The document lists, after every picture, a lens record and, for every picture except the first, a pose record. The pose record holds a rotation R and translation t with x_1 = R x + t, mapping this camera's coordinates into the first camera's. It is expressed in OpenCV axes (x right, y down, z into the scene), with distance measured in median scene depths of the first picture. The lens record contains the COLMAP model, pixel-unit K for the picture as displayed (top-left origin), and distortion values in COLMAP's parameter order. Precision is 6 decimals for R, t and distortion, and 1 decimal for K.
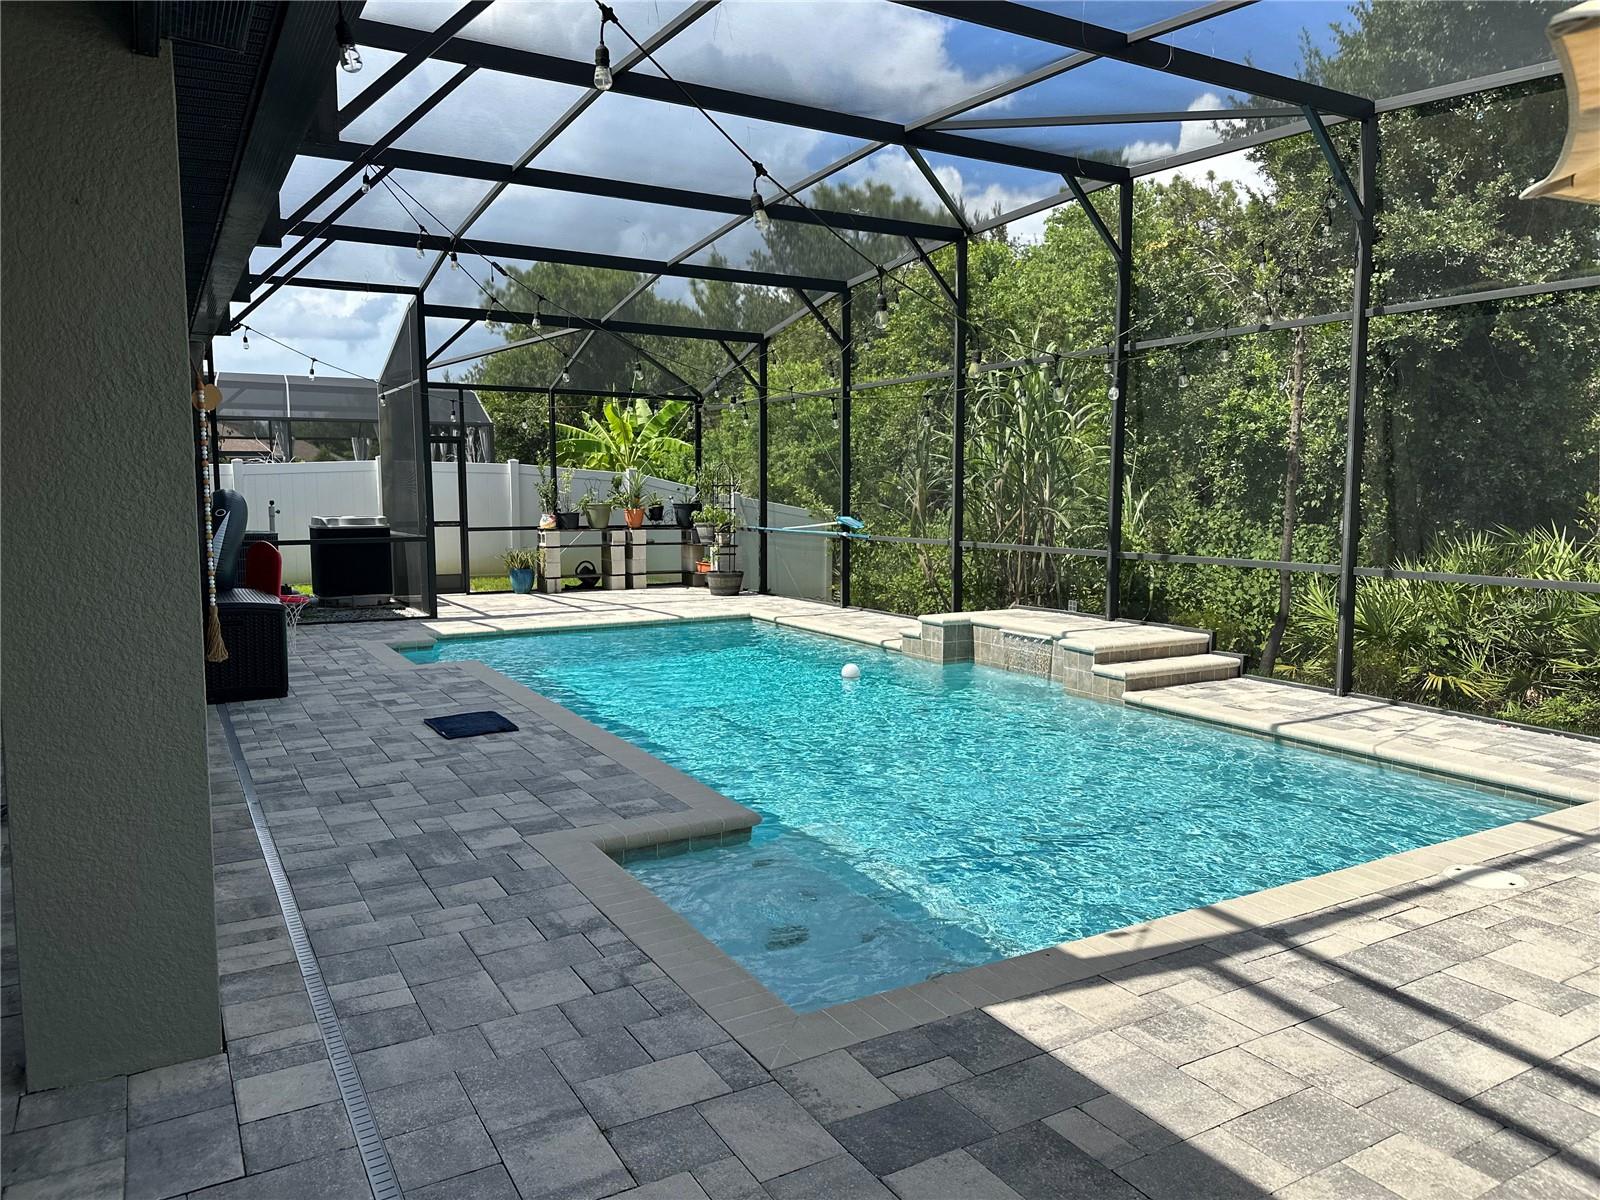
lens RADIAL K [[1125.7, 0, 806.3], [0, 1125.7, 602.0], [0, 0, 1]] dist [0.044035, -0.050970]
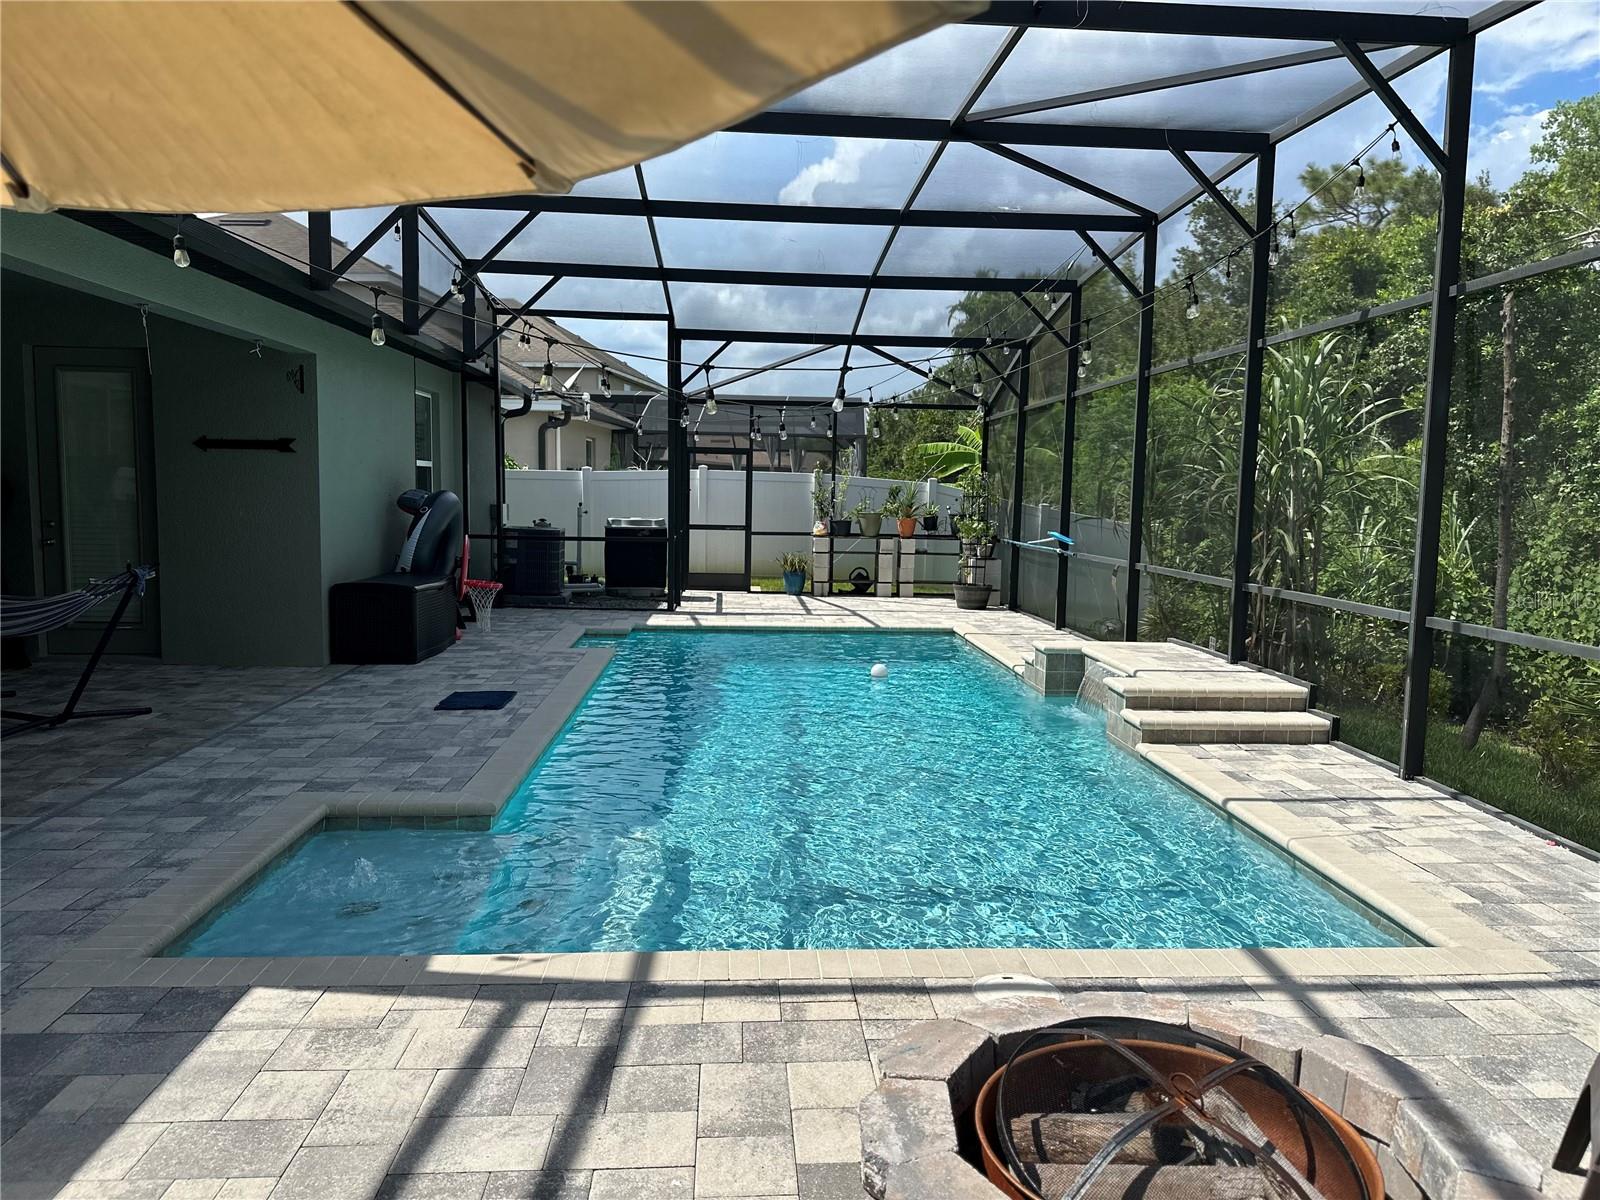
lens RADIAL K [[1125.7, 0, 803.5], [0, 1125.7, 603.3], [0, 0, 1]] dist [0.044035, -0.050970]
pose [[0.892063, 0.061752, -0.447673, 0.441138], [-0.064622, 0.997870, 0.008877, -0.018521], [0.447268, 0.021010, 0.894153, 0.109929]]
